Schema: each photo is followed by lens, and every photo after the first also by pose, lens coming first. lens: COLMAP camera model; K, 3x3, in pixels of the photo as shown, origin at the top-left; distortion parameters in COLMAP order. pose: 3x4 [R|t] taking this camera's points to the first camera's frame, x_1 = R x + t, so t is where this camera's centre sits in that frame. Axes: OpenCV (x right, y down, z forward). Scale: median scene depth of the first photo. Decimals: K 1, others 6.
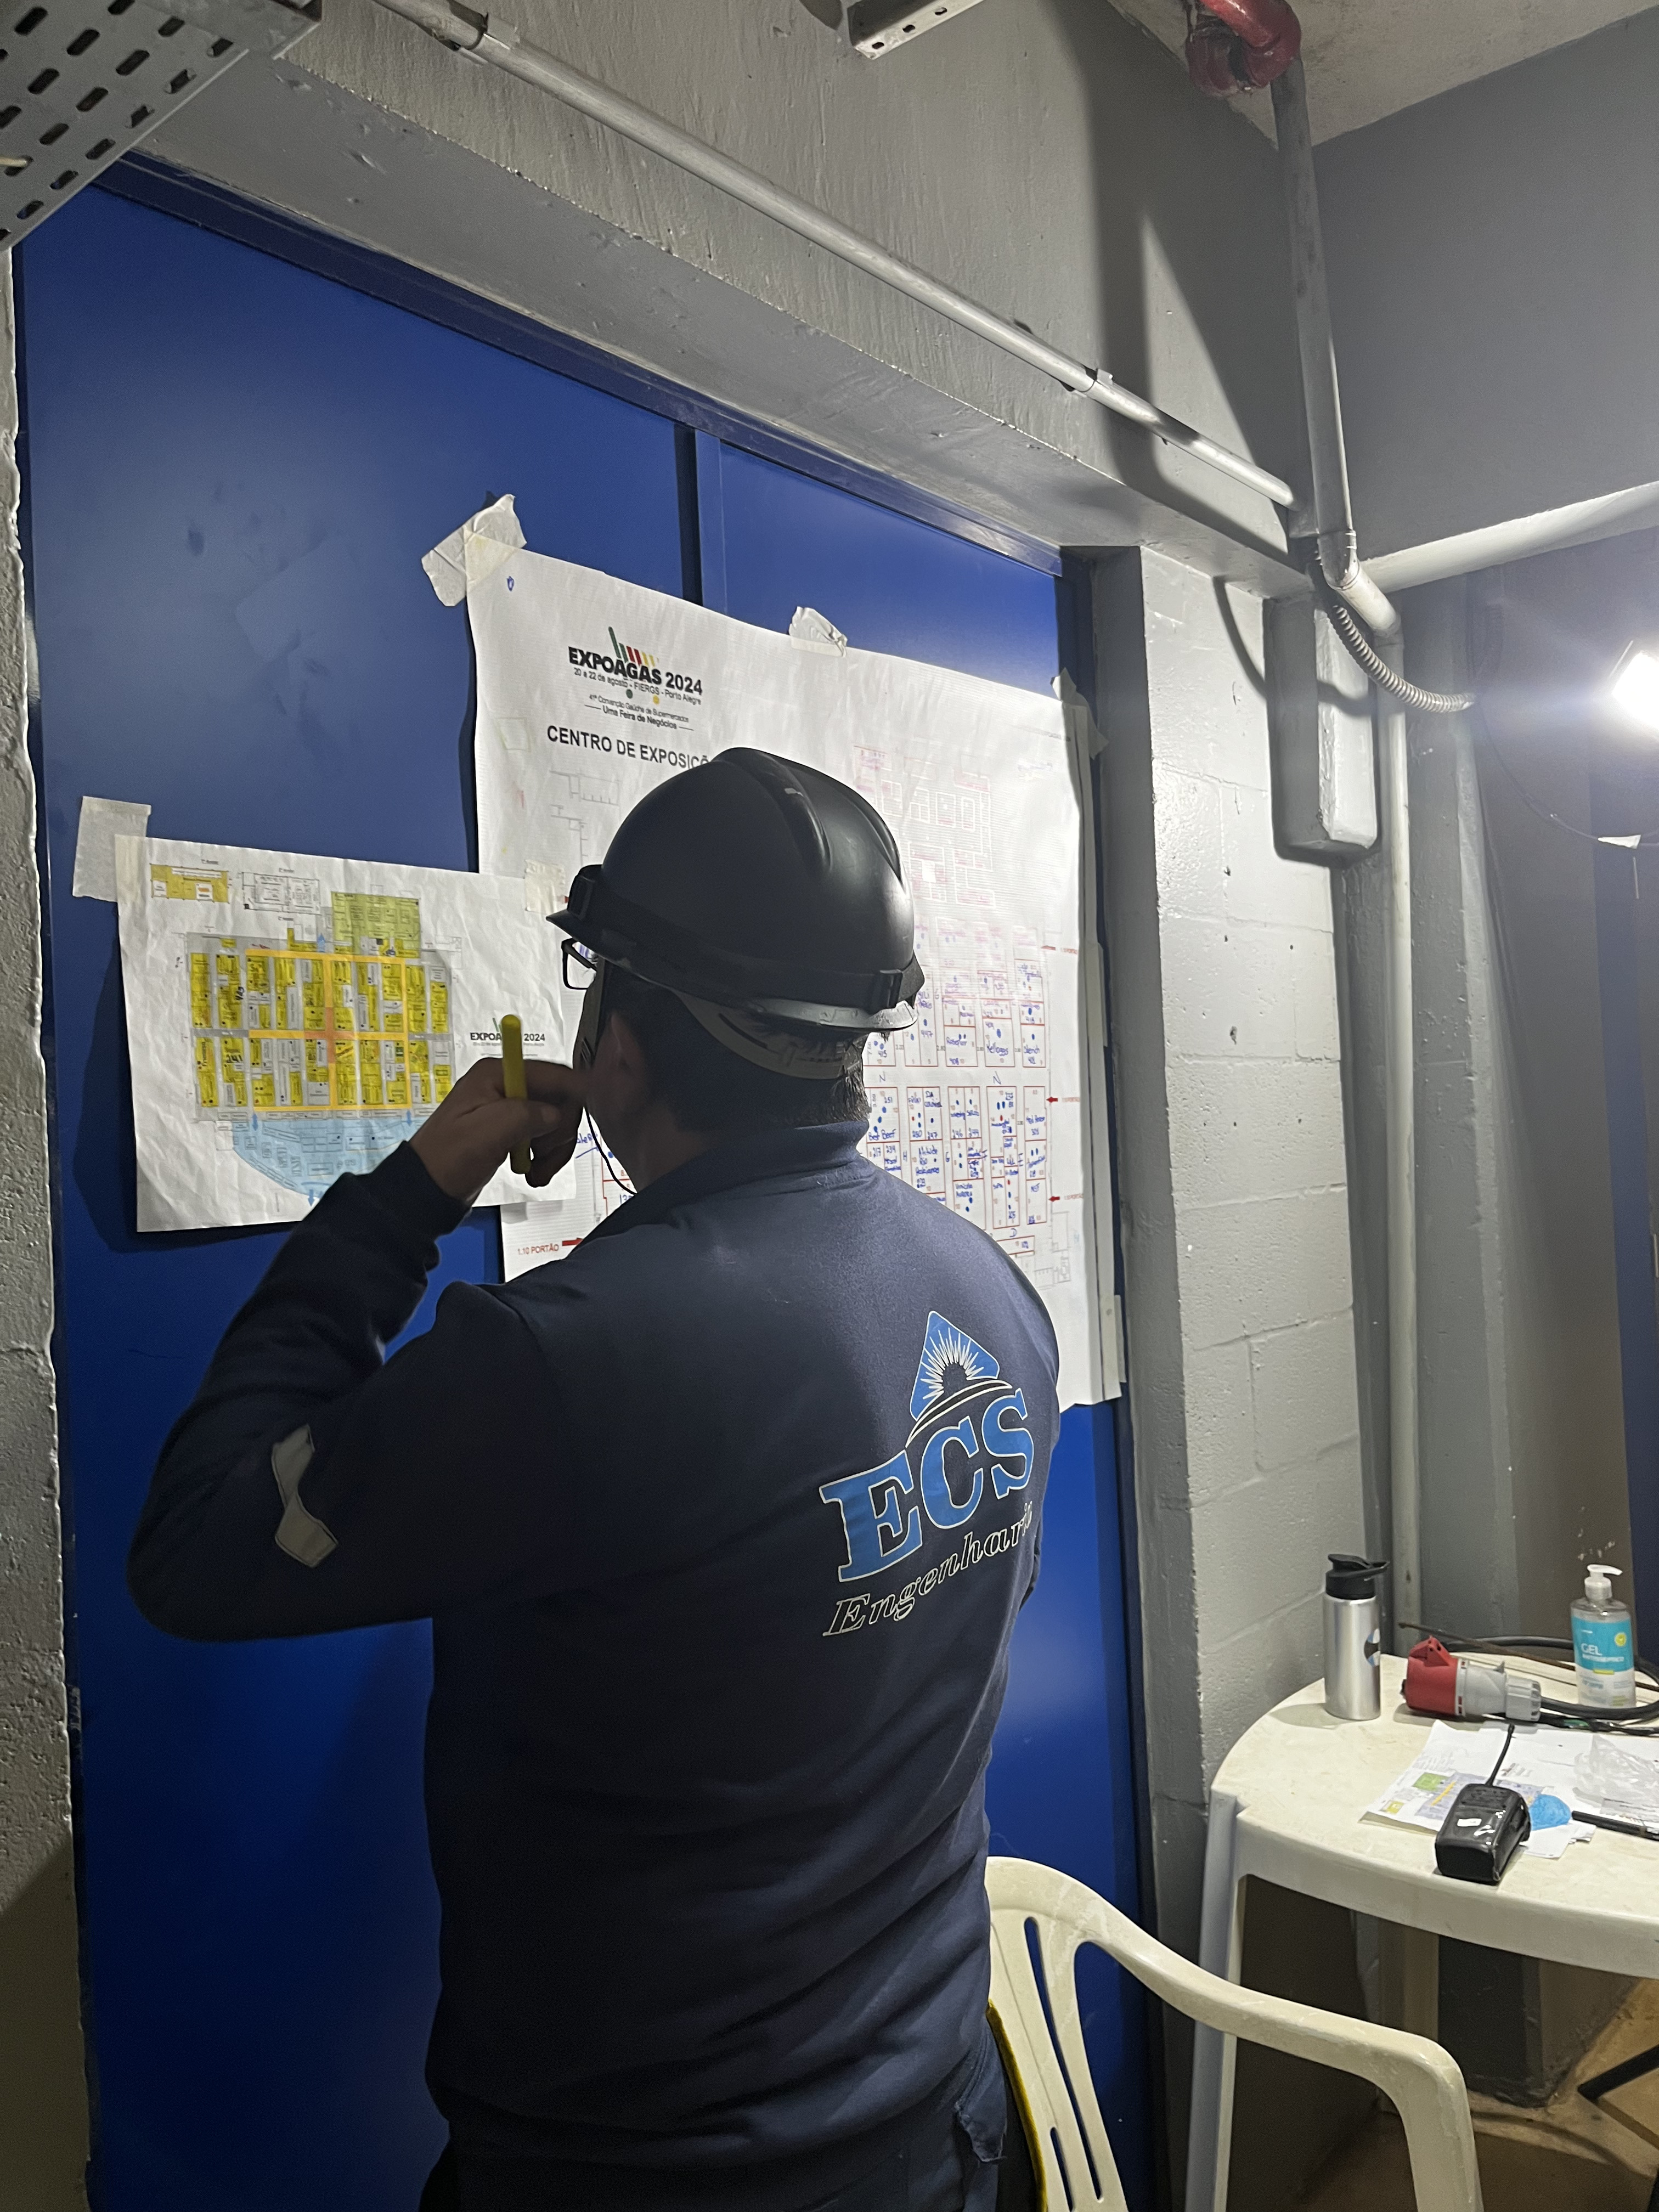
lens RADIAL K [[1663.7, 0, 829.5], [0, 1663.7, 1106.0], [0, 0, 1]] dist [0.021172, -0.004723]
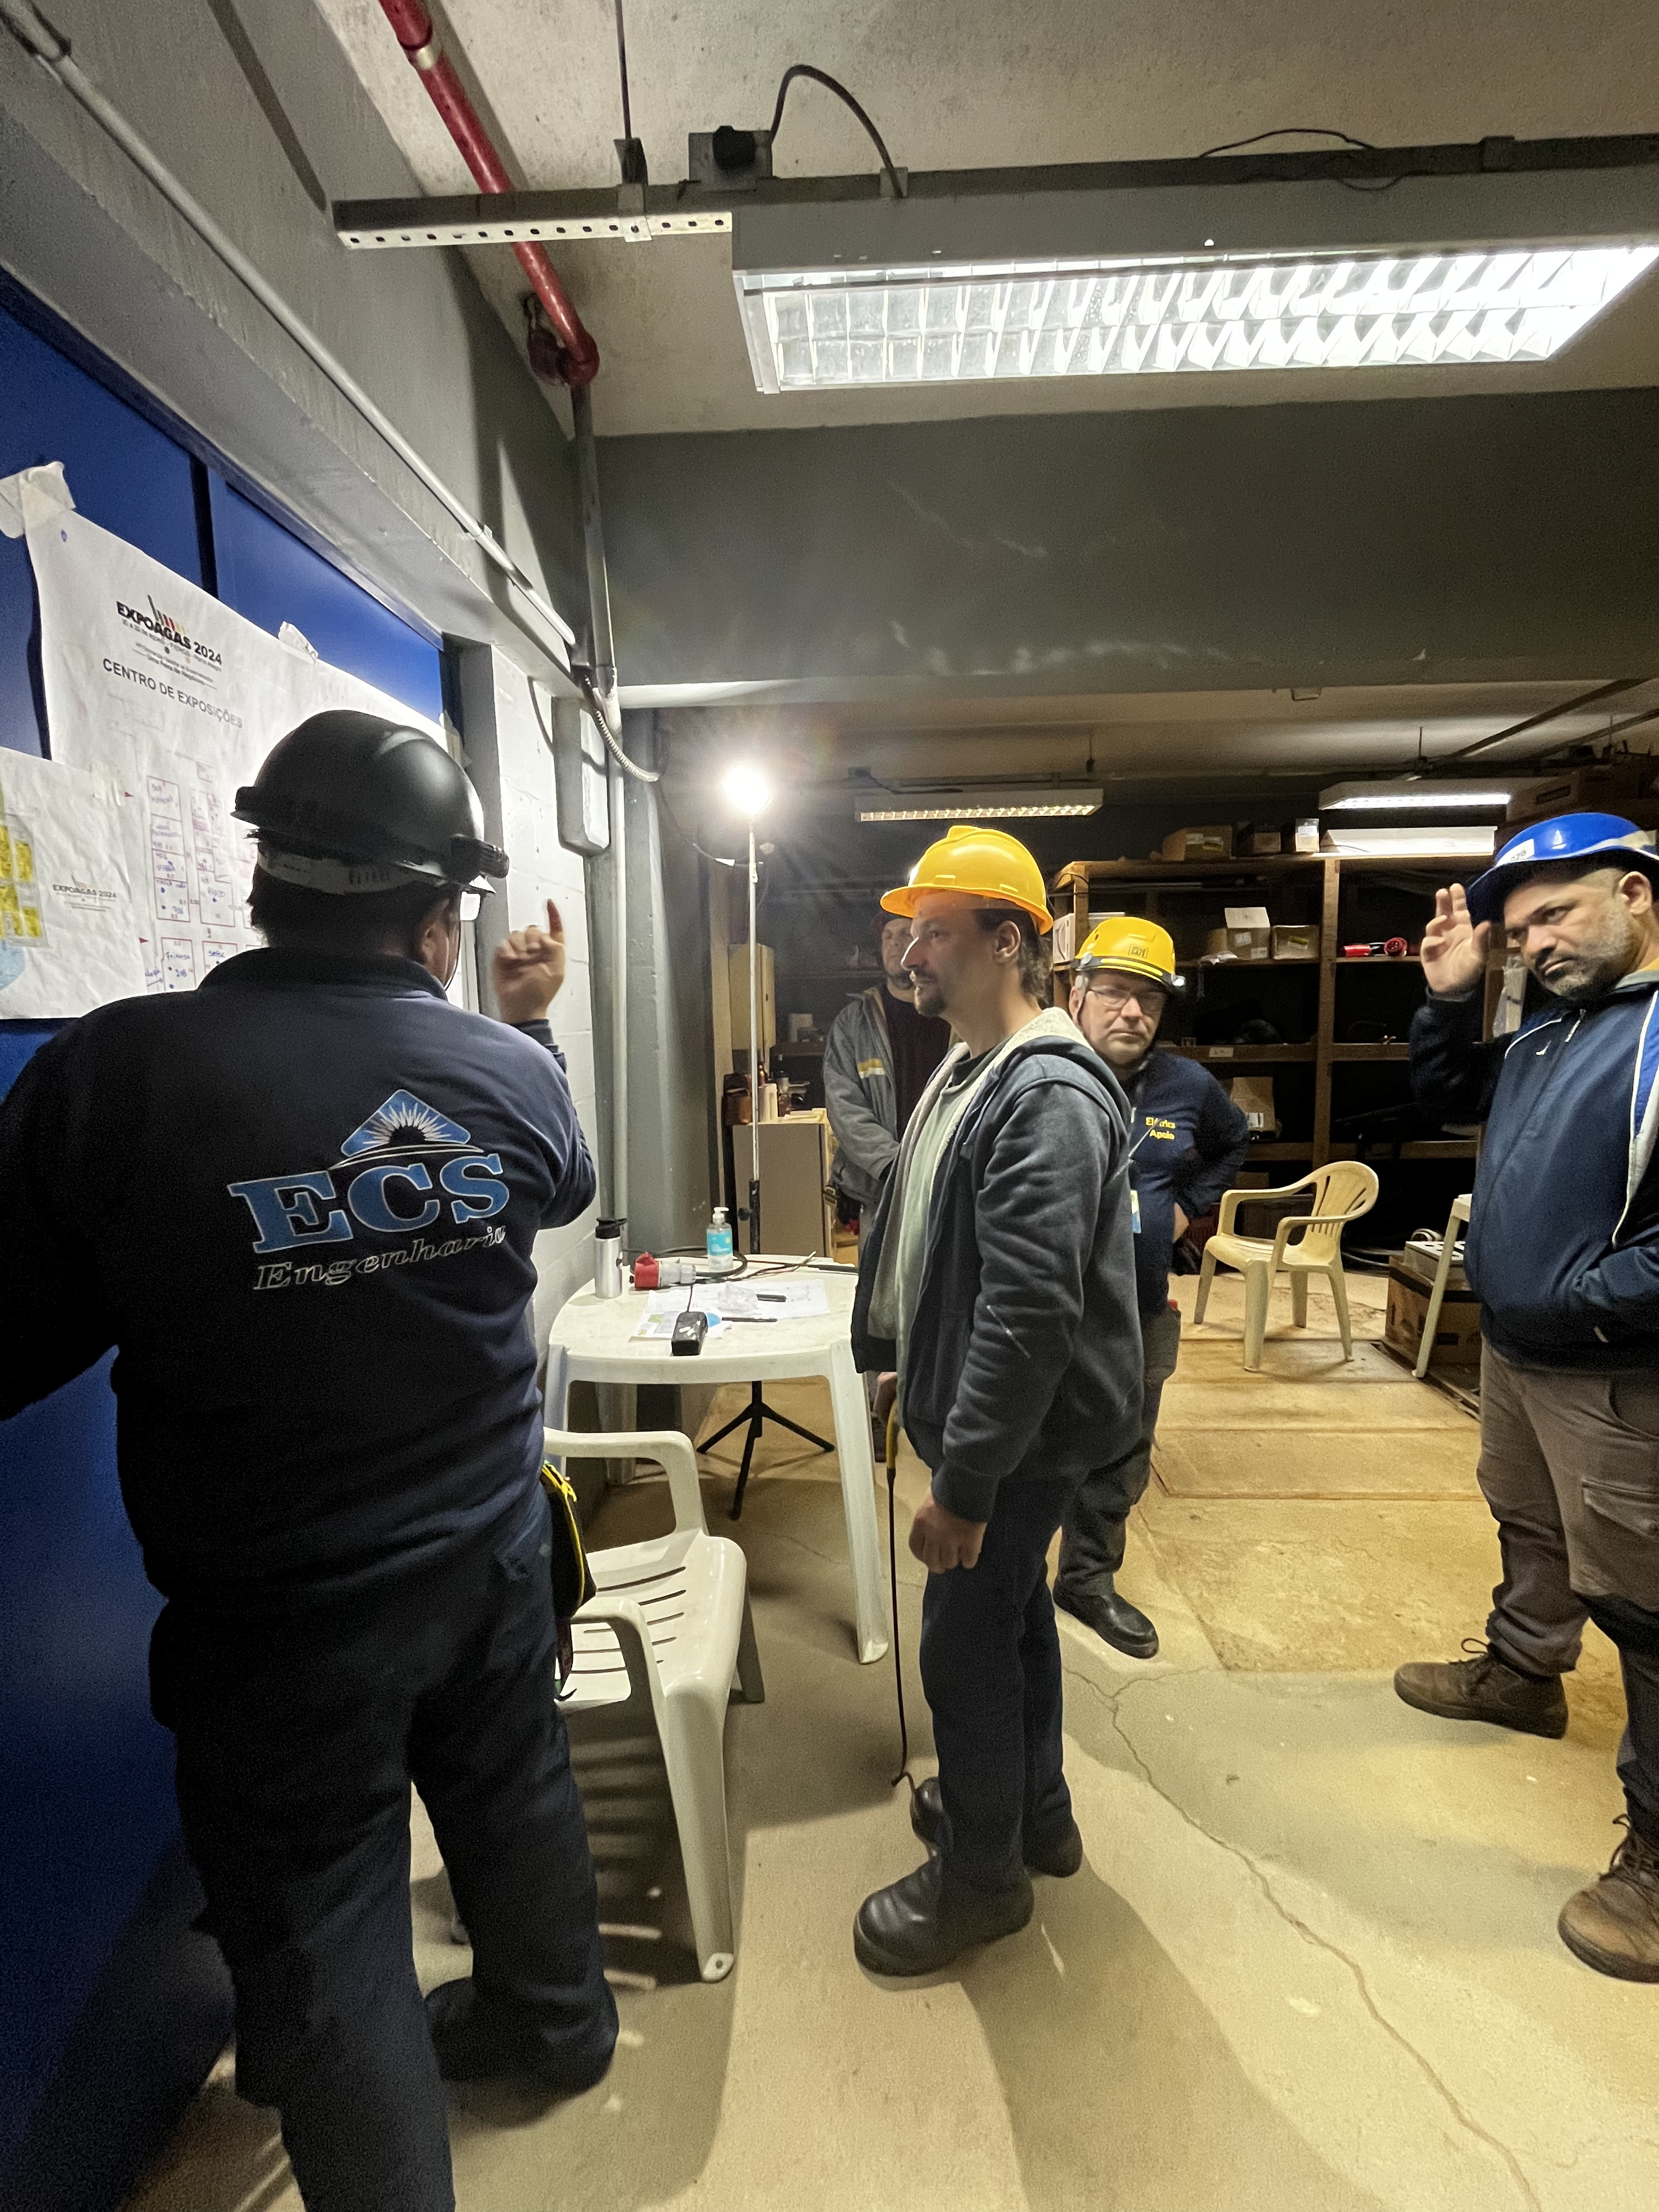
lens RADIAL K [[891.9, 0, 829.5], [0, 891.9, 1106.0], [0, 0, 1]] dist [-0.000721, 0.000049]
pose [[0.794658, -0.037717, 0.605885, -0.137008], [-0.030556, 0.994318, 0.101974, 0.033615], [-0.606288, -0.099548, 0.788990, 0.045038]]
